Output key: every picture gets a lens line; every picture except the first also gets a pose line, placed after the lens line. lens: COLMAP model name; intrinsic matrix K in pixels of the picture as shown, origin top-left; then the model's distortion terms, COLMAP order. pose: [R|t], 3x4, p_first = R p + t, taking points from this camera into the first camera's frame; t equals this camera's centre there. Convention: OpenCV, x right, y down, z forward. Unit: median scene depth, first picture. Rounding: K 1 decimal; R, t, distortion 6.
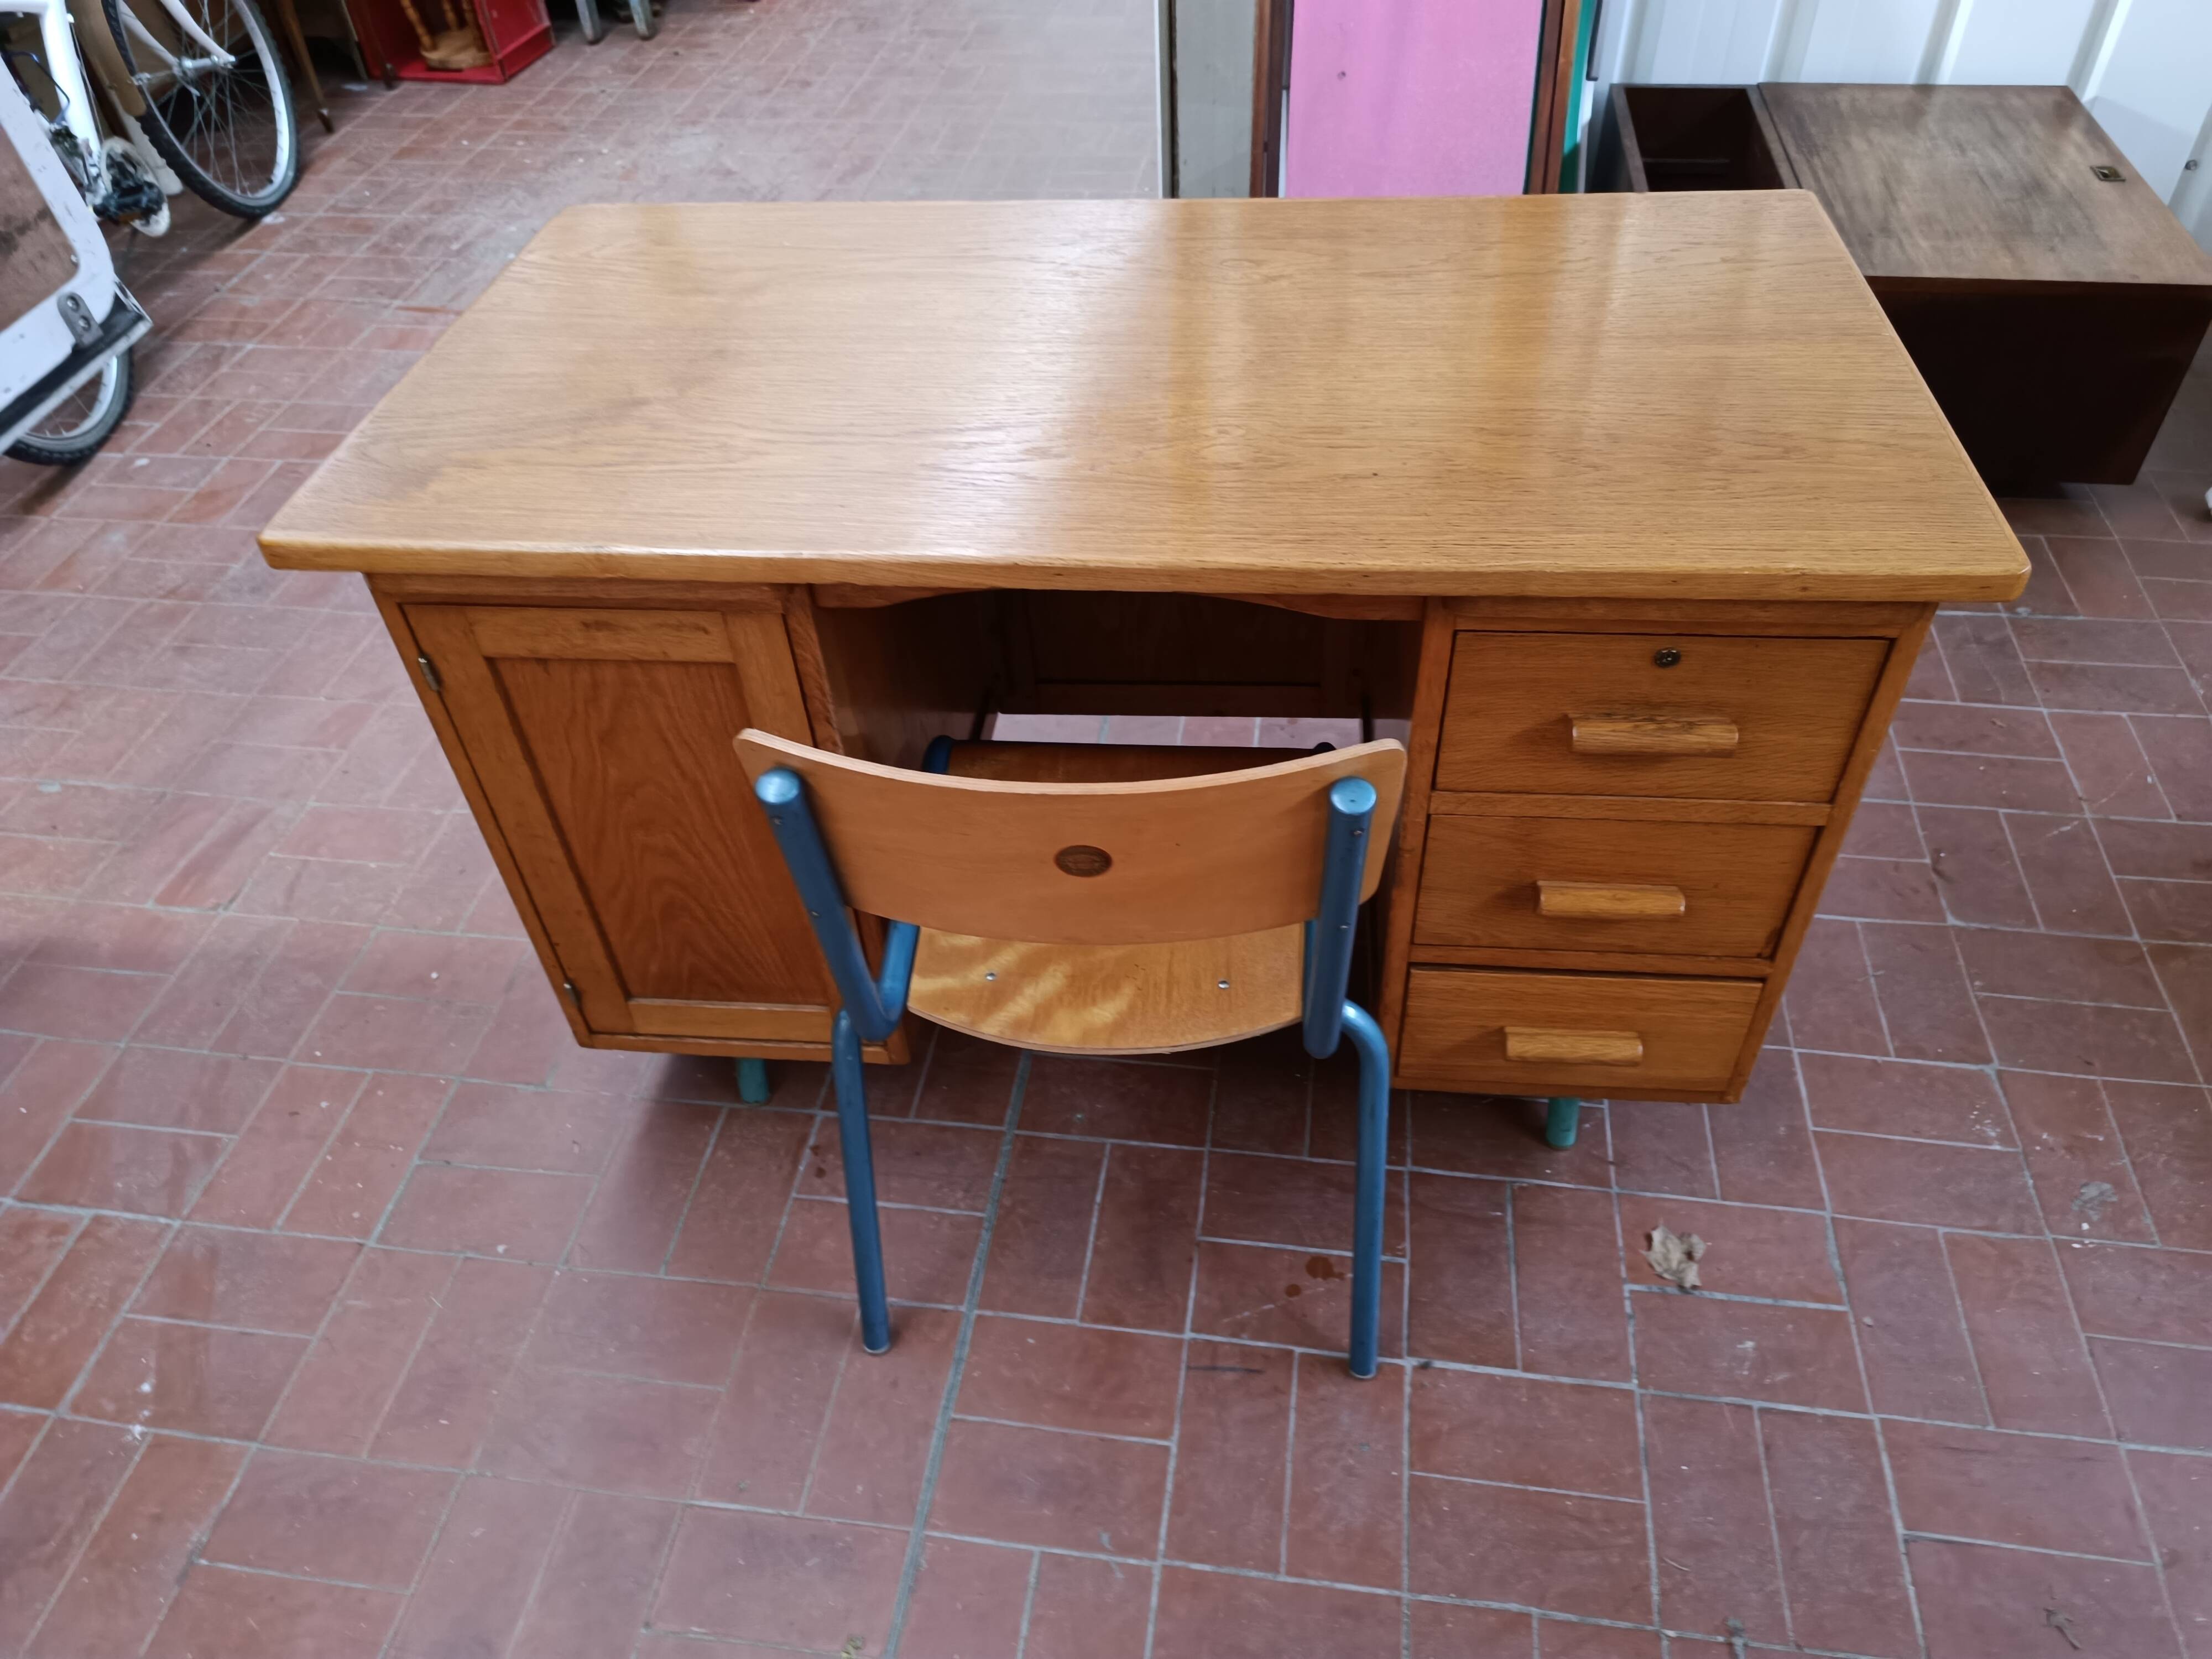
lens RADIAL K [[1523.7, 0, 1117.7], [0, 1523.7, 831.2], [0, 0, 1]] dist [0.023551, -0.028658]
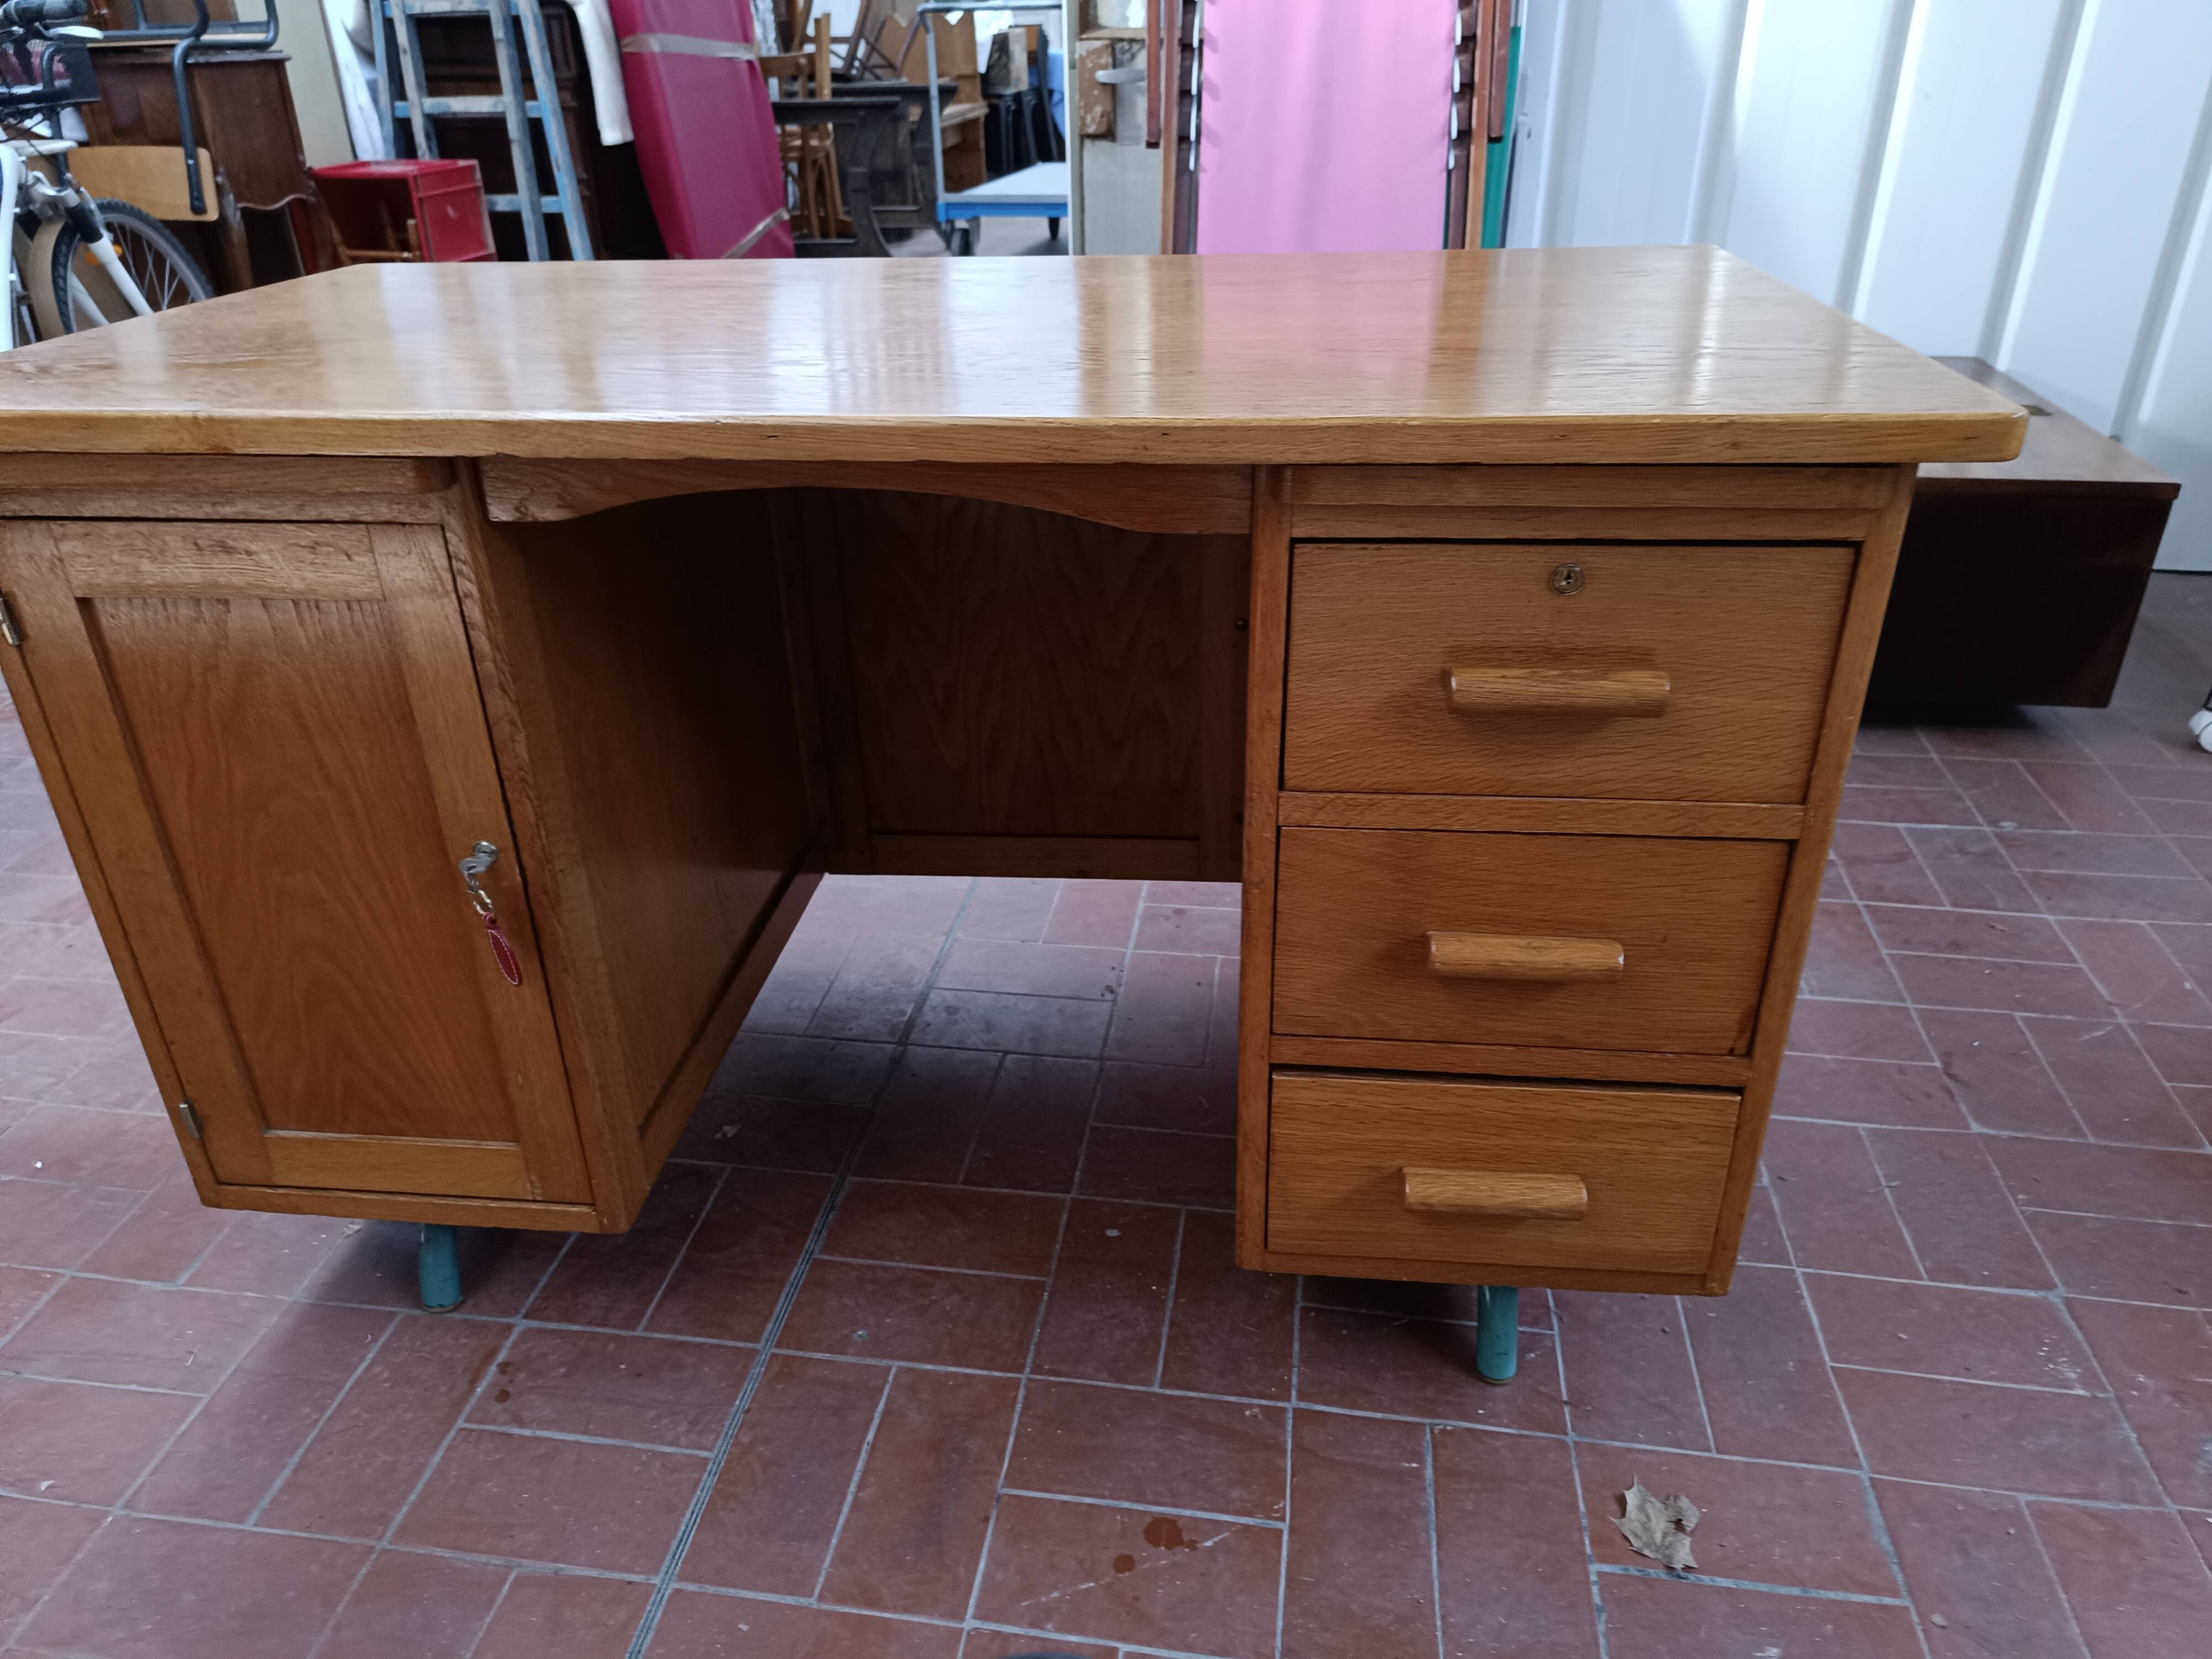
lens RADIAL K [[1527.5, 0, 1091.4], [0, 1527.5, 823.9], [0, 0, 1]] dist [0.017716, -0.023865]
pose [[0.999715, 0.023785, -0.002081, 0.090830], [-0.023438, 0.961042, -0.275405, 0.162985], [-0.004550, 0.275375, 0.961326, 0.216504]]
